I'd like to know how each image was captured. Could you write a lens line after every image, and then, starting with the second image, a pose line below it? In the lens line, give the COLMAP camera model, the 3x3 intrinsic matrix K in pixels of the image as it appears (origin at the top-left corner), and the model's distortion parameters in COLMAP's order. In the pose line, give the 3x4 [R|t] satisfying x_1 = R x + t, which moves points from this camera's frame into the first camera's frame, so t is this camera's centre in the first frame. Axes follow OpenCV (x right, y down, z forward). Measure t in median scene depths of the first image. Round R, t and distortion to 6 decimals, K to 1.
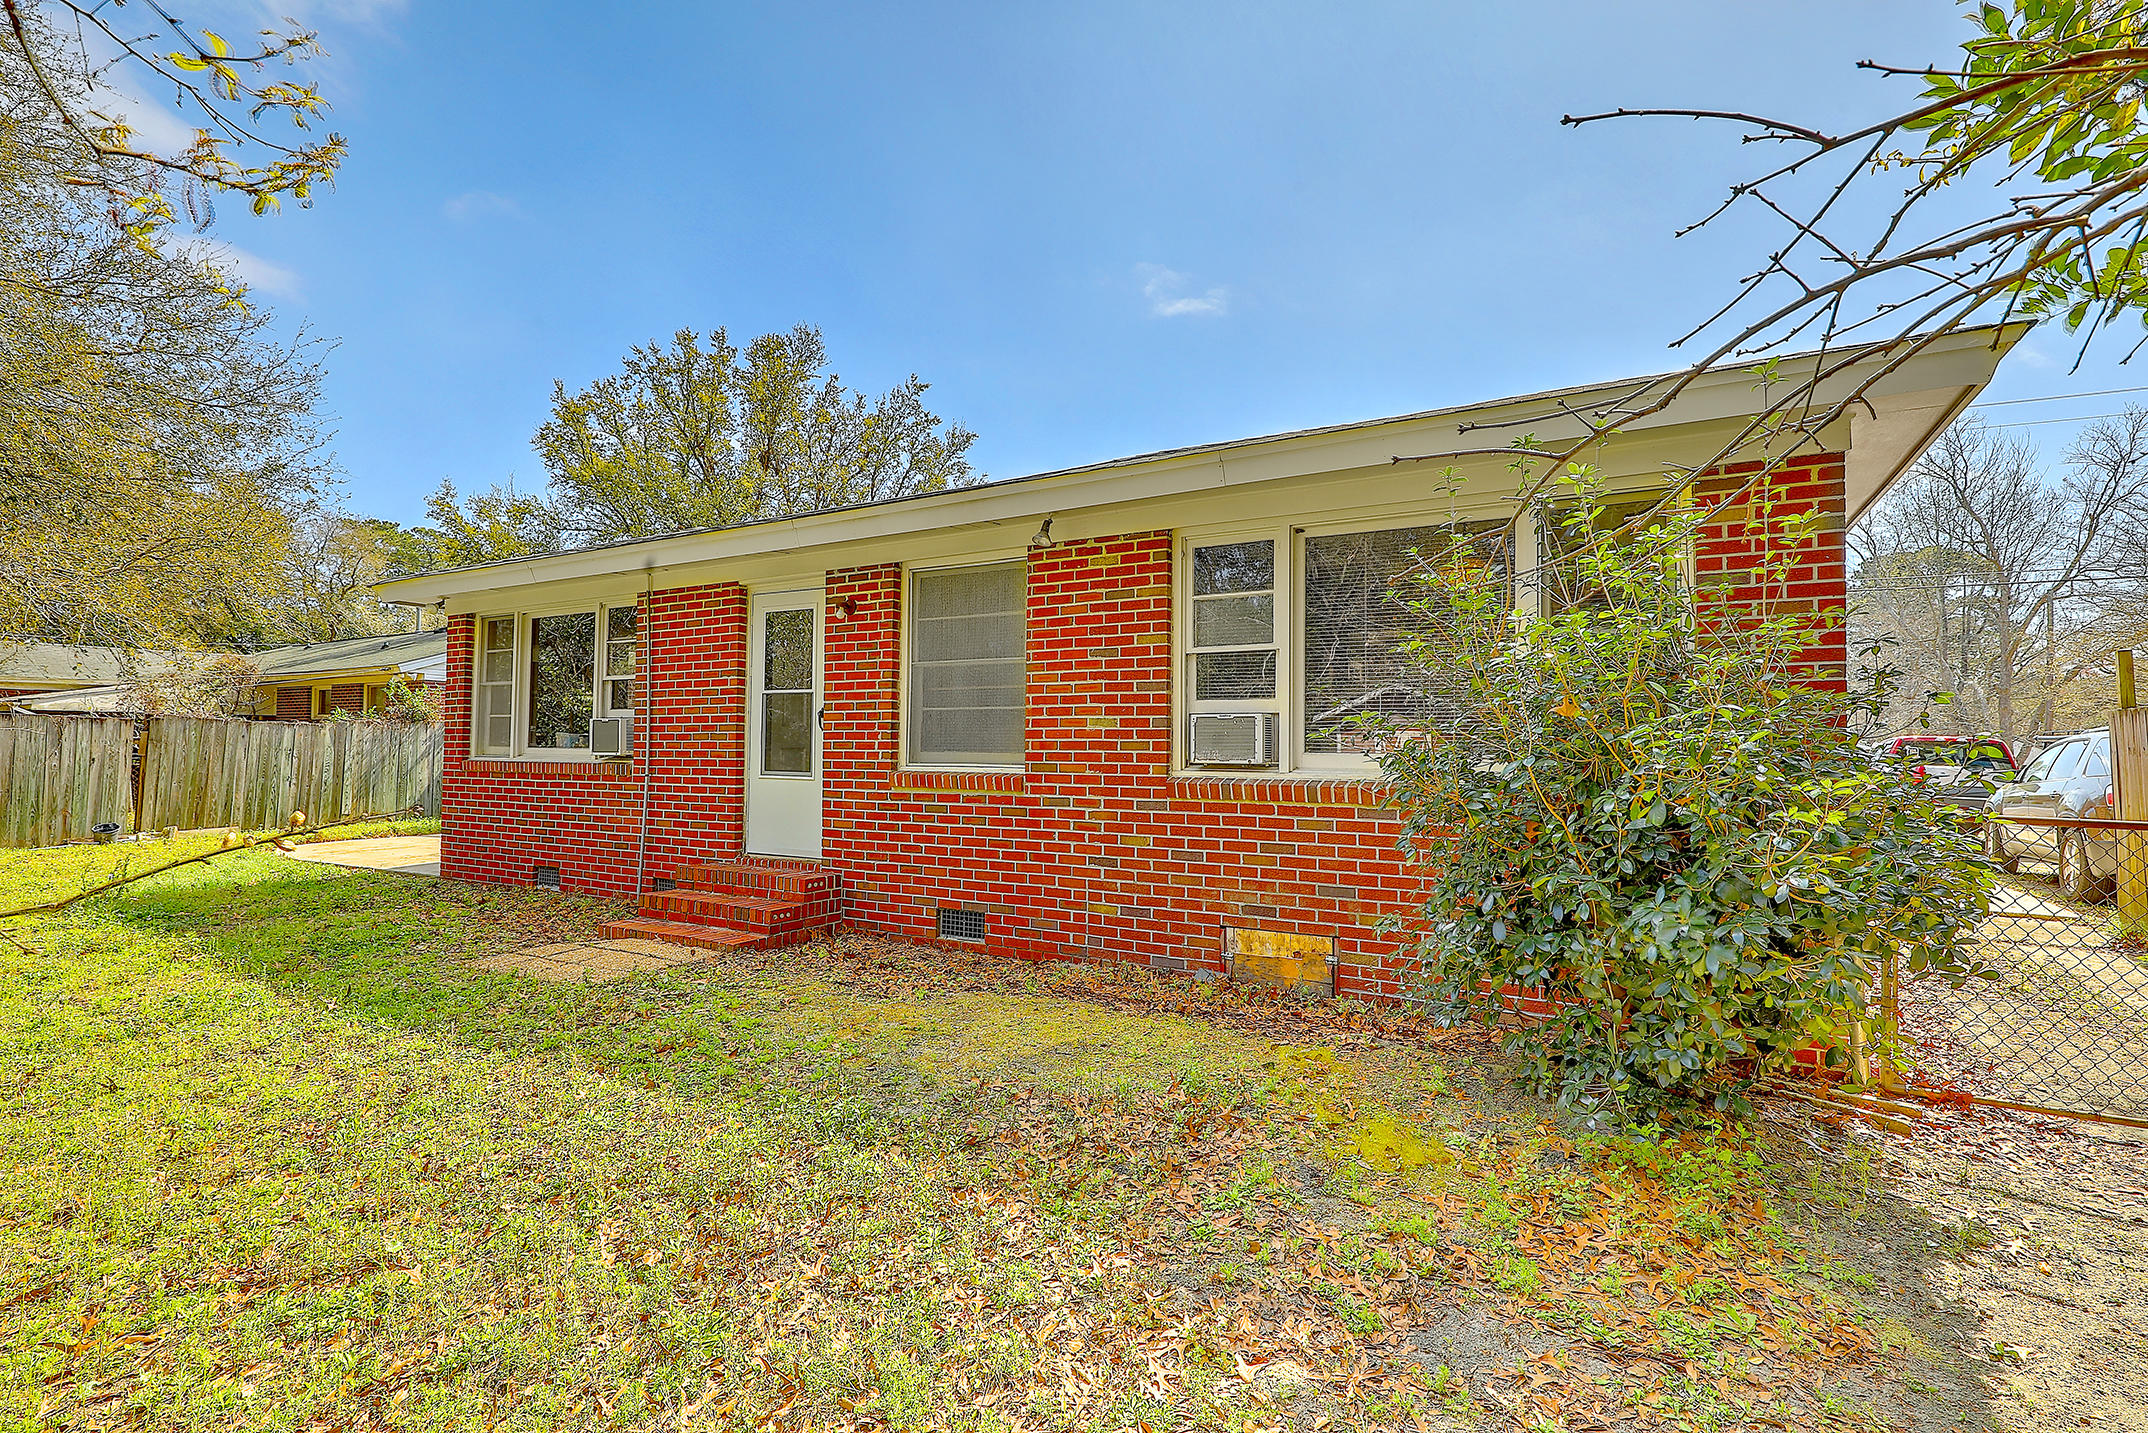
lens RADIAL K [[971.0, 0, 1080.7], [0, 971.0, 707.8], [0, 0, 1]] dist [0.002495, -0.001959]
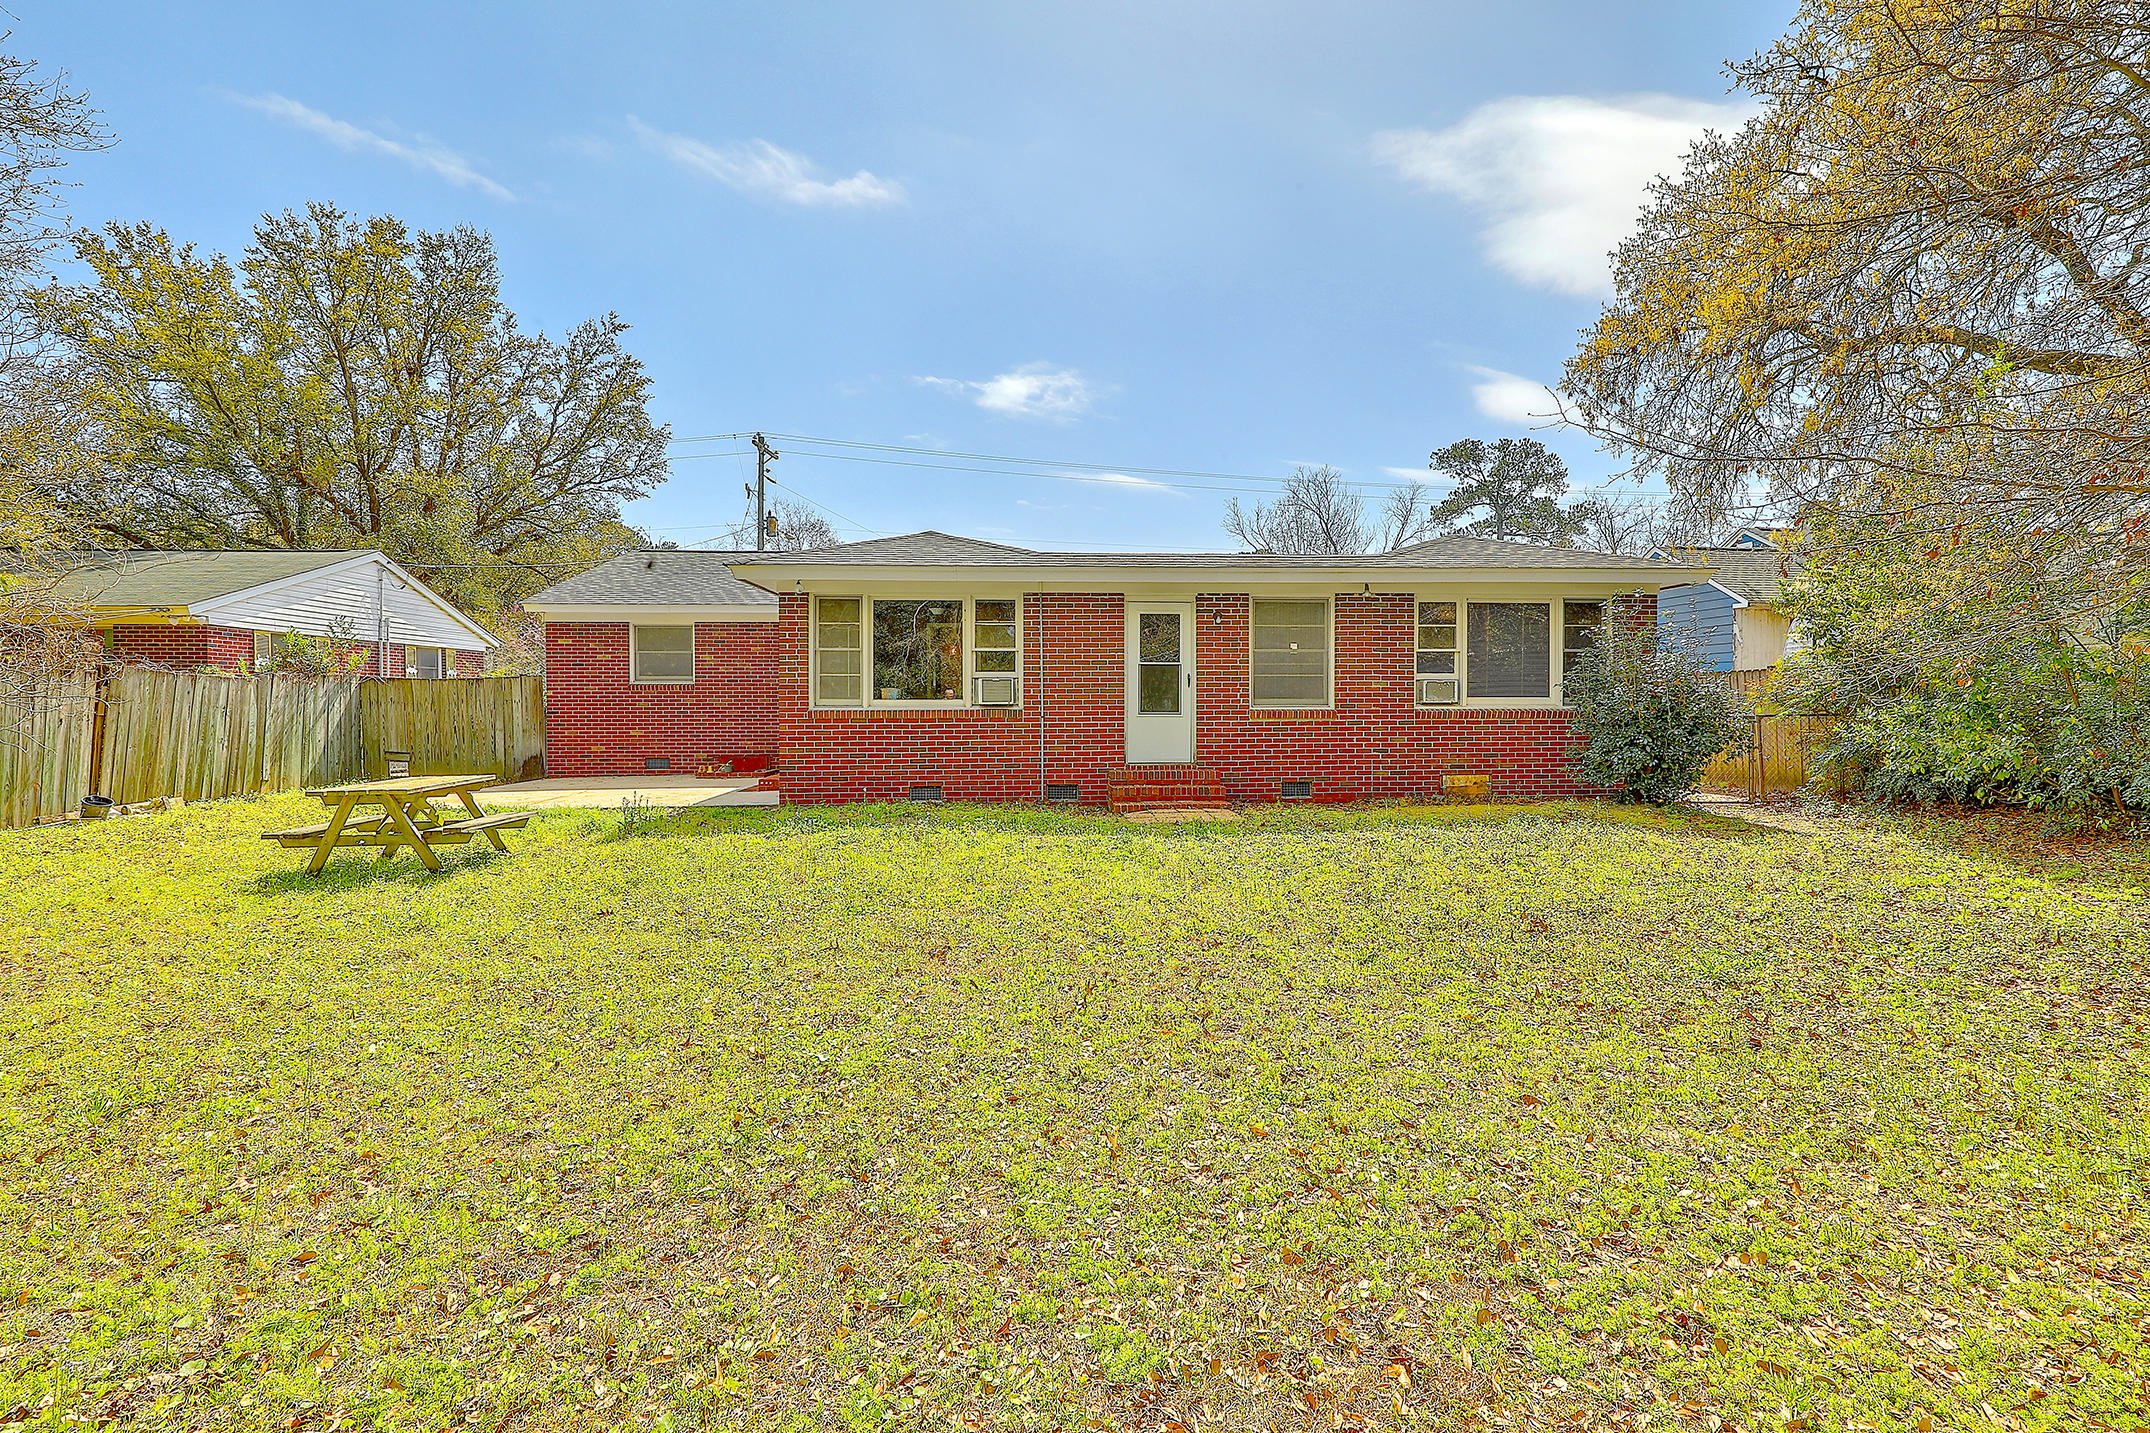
lens RADIAL K [[971.9, 0, 1080.4], [0, 971.9, 711.1], [0, 0, 1]] dist [0.002495, -0.001959]
pose [[0.835043, -0.014866, 0.549984, -1.310281], [-0.014461, 0.998697, 0.048950, -0.014740], [-0.549994, -0.048828, 0.833740, -0.303006]]
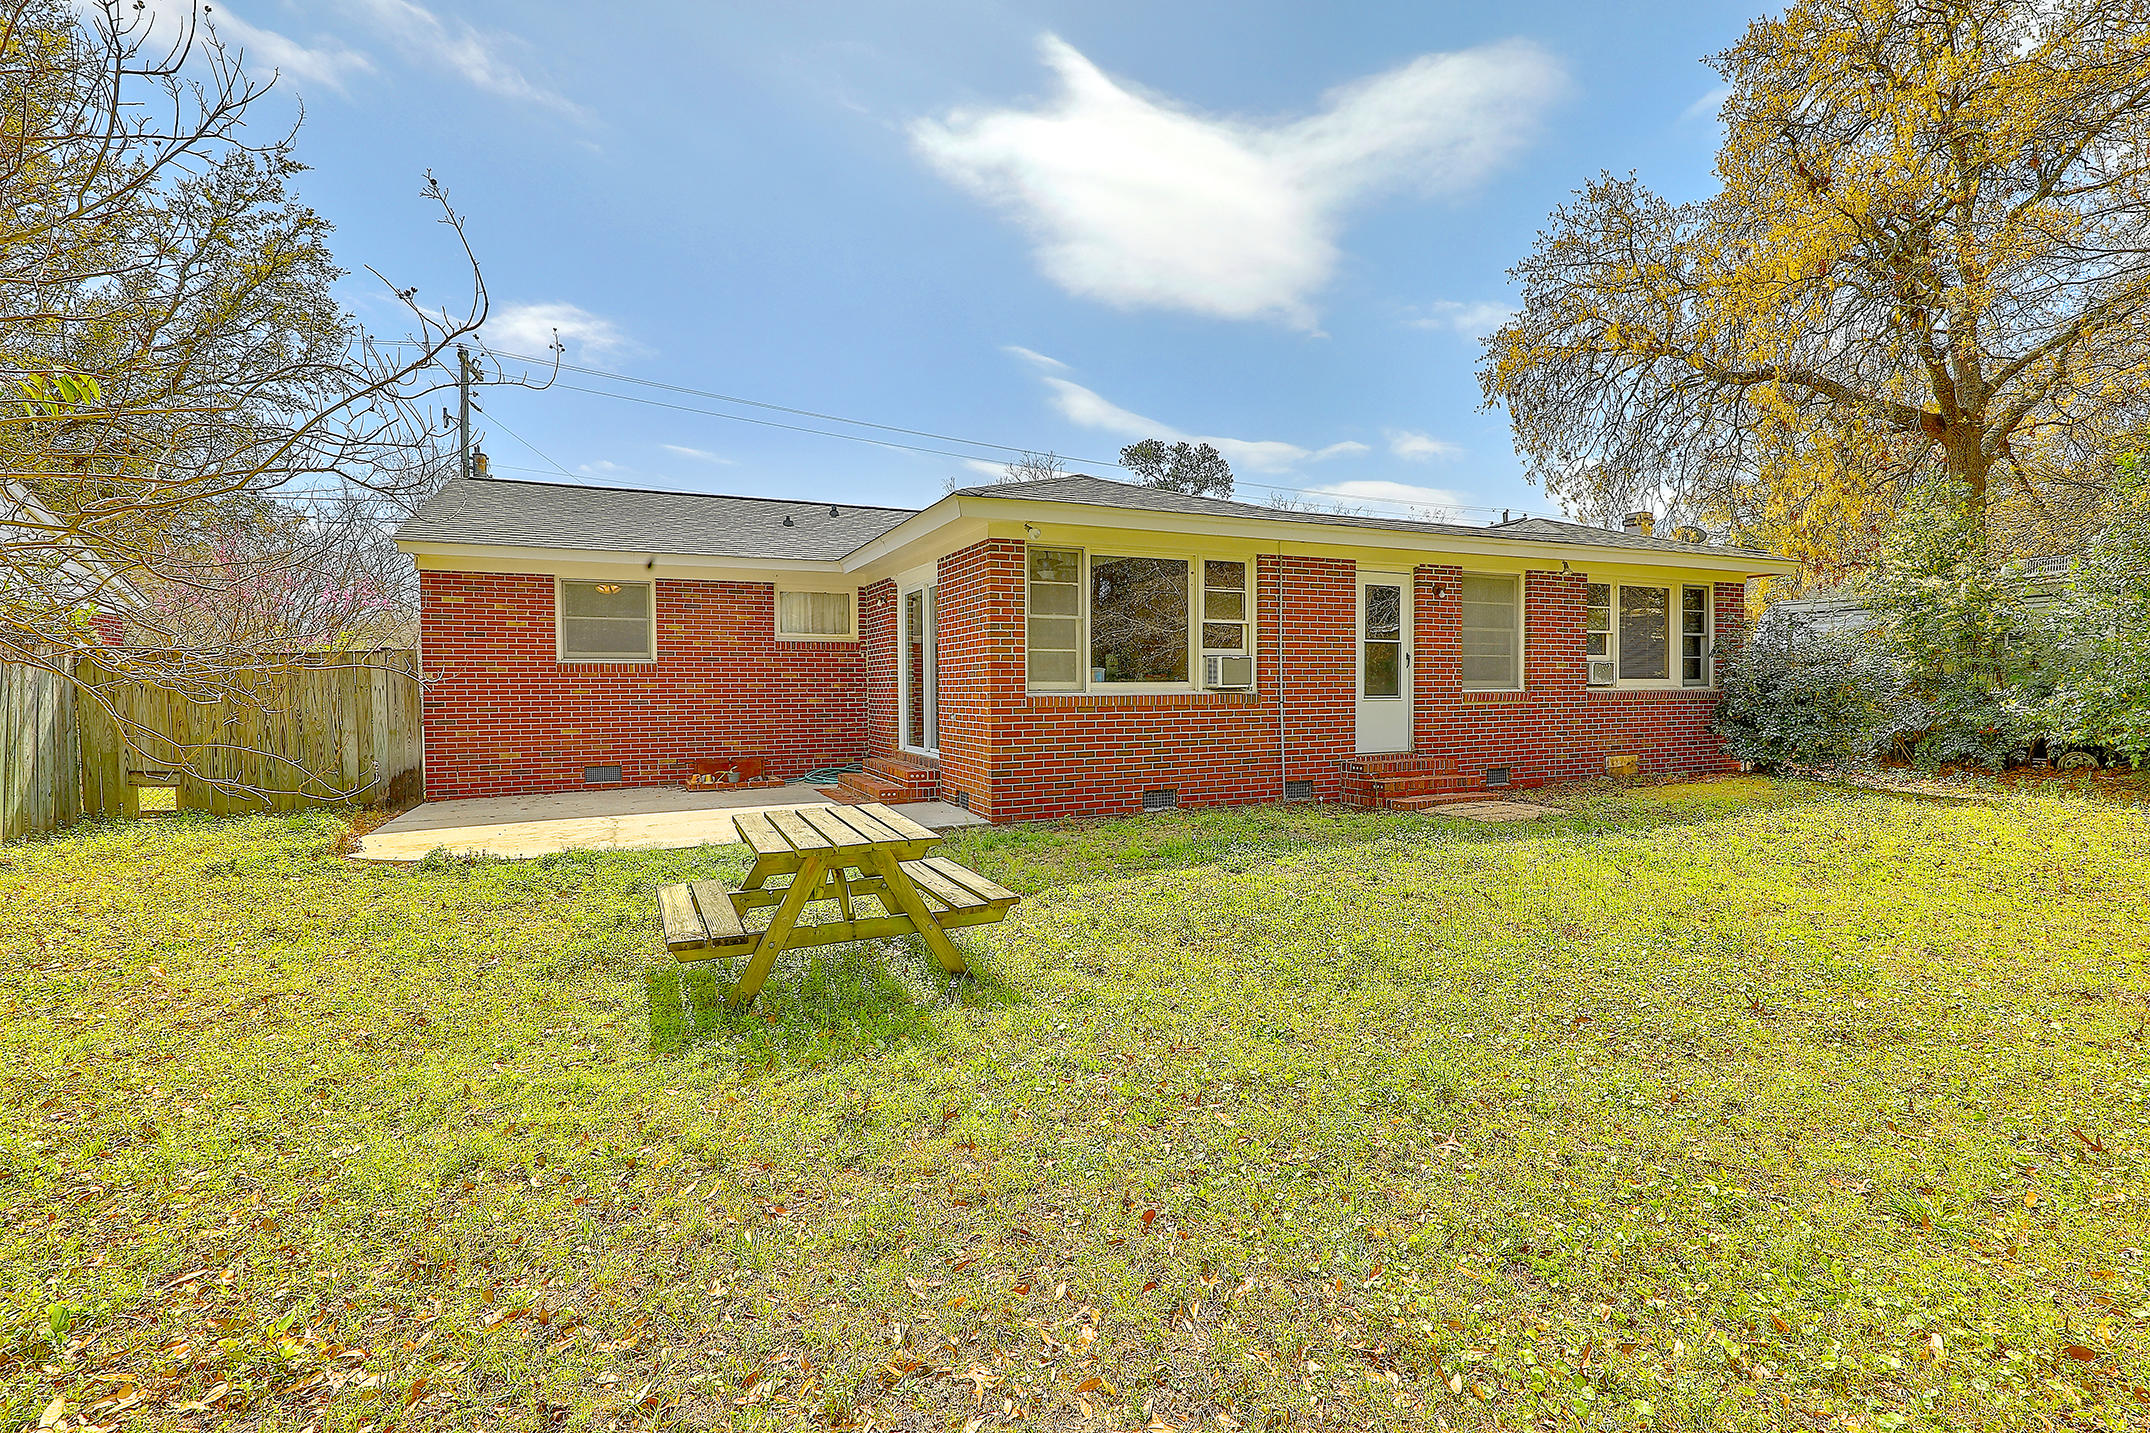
lens RADIAL K [[971.9, 0, 1077.2], [0, 971.9, 717.5], [0, 0, 1]] dist [0.002495, -0.001959]
pose [[0.570413, -0.037356, 0.820508, -1.757982], [-0.023218, 0.997833, 0.061571, 0.018450], [-0.821030, -0.054171, 0.568309, 0.531922]]
